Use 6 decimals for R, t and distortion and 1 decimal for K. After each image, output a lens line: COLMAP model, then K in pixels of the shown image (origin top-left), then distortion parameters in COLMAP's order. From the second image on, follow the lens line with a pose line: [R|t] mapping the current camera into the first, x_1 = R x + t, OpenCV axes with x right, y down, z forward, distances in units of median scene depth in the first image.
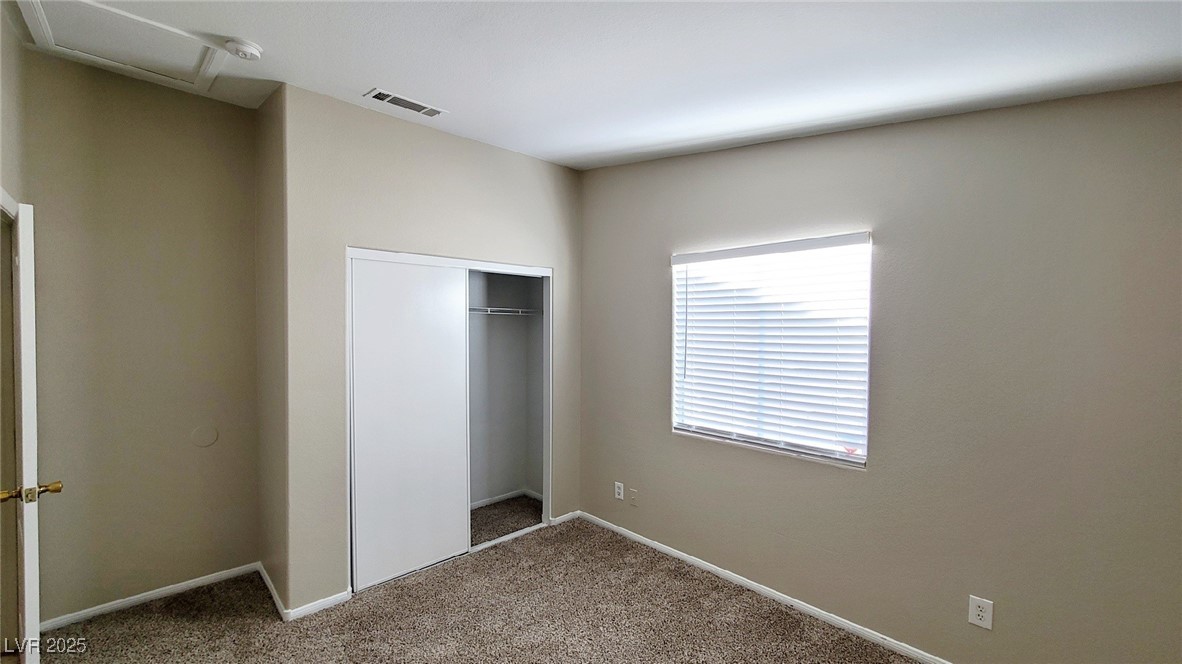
lens RADIAL K [[483.0, 0, 589.9], [0, 483.0, 334.8], [0, 0, 1]] dist [-0.000713, 0.000241]
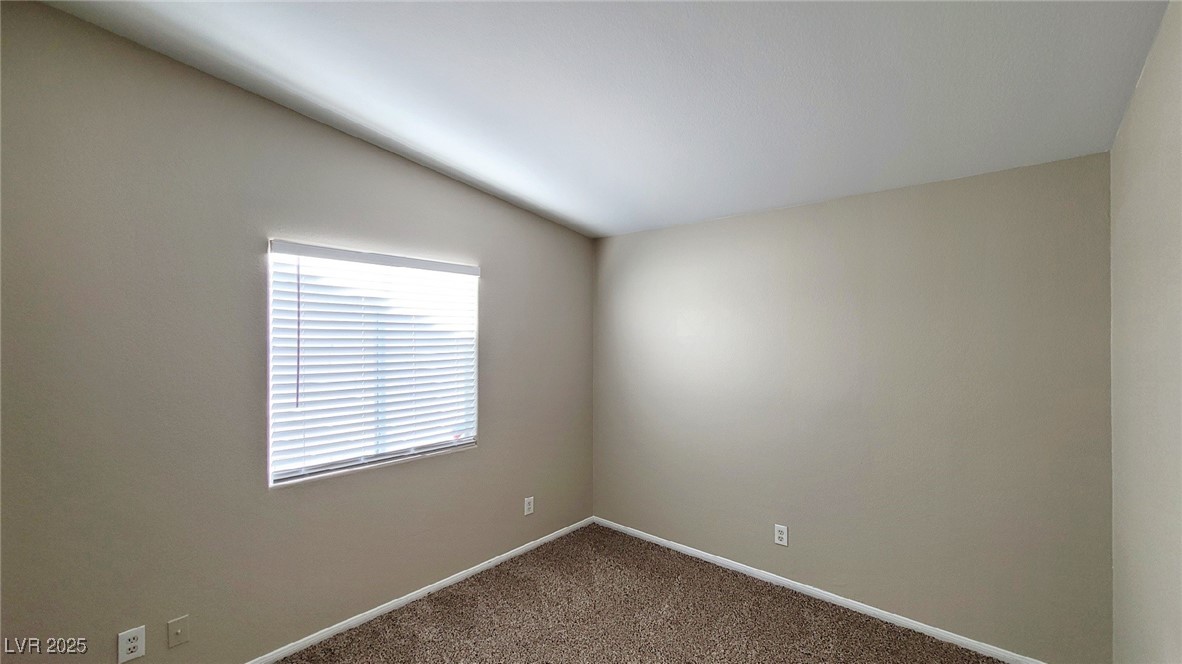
lens RADIAL K [[483.0, 0, 589.9], [0, 483.0, 334.8], [0, 0, 1]] dist [-0.000713, 0.000241]
pose [[-0.088308, 0.001731, 0.996092, -0.711048], [0.018130, 0.999836, -0.000130, -0.017930], [-0.995928, 0.018047, -0.088325, 0.731047]]
